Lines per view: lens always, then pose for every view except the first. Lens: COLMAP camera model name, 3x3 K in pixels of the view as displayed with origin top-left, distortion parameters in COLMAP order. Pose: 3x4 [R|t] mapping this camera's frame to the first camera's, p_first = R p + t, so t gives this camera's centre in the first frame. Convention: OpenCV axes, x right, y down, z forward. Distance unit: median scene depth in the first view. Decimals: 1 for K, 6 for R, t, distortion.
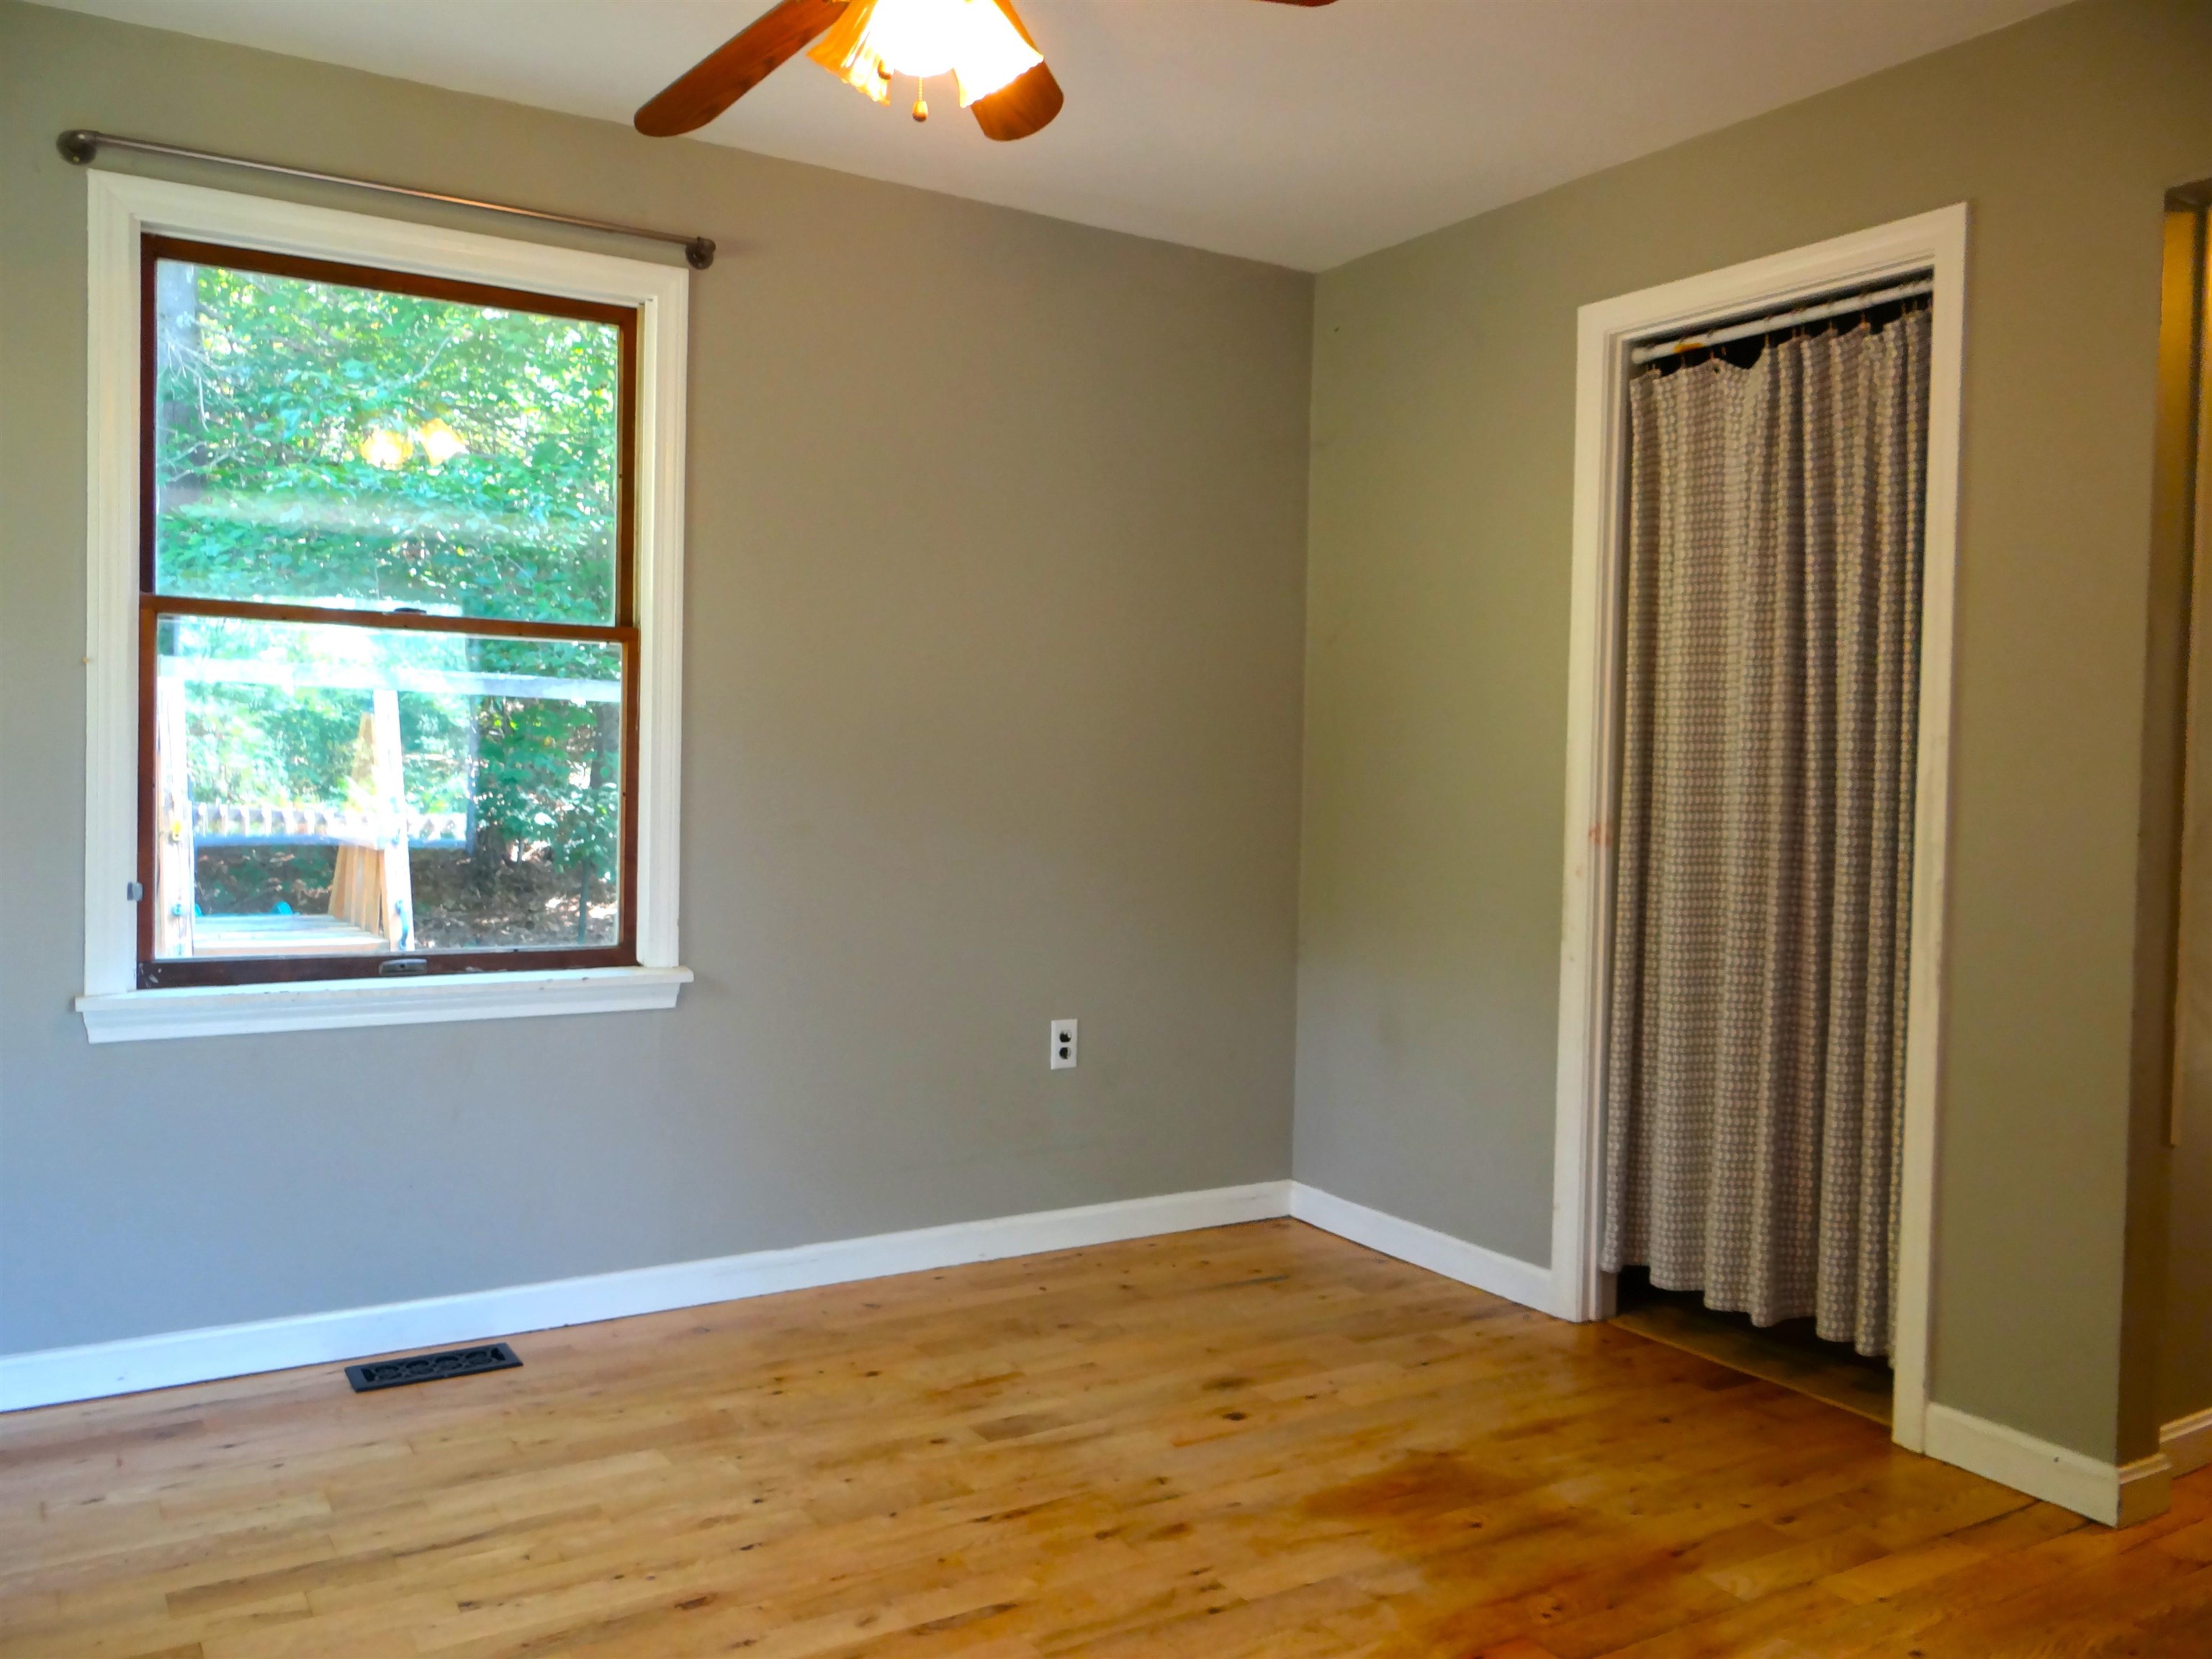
lens RADIAL K [[1745.1, 0, 1104.5], [0, 1745.1, 821.3], [0, 0, 1]] dist [0.000906, -0.000568]
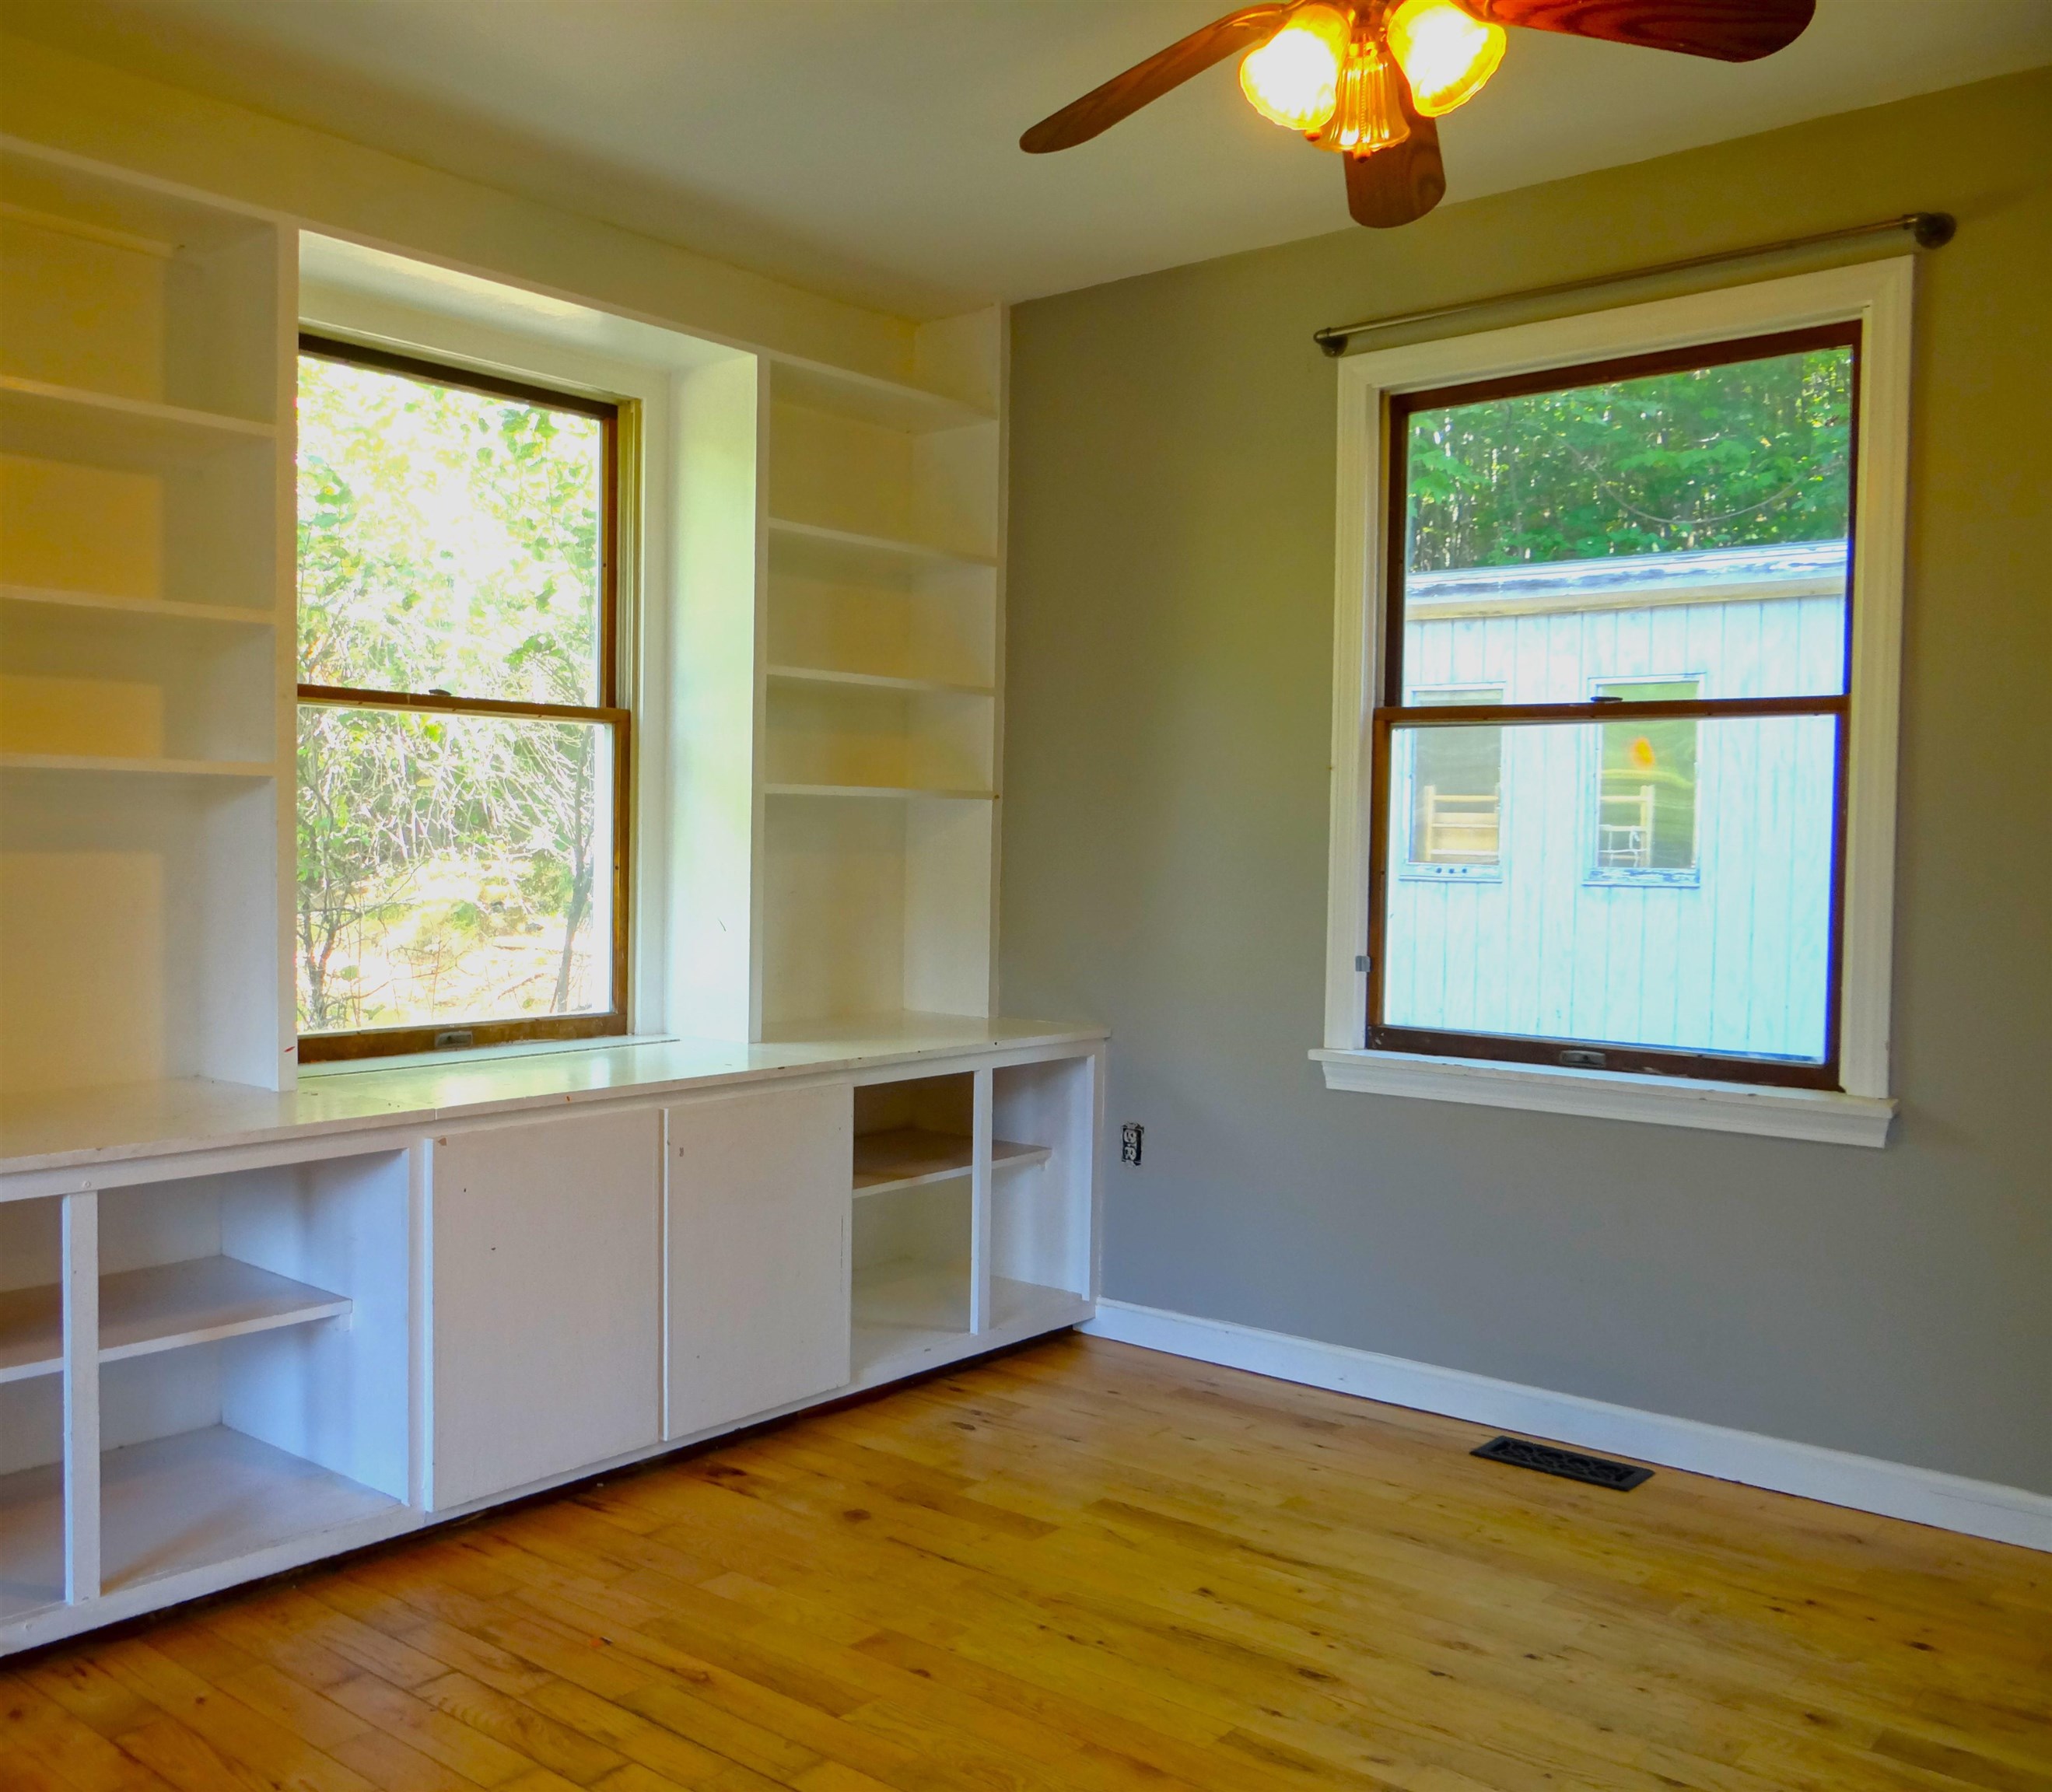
lens RADIAL K [[1893.4, 0, 845.6], [0, 1893.4, 887.6], [0, 0, 1]] dist [0.005004, 0.002057]
pose [[0.271366, 0.012453, -0.962396, 0.564227], [-0.038739, 0.999247, 0.002007, 0.000279], [0.961696, 0.036737, 0.271644, 0.322556]]
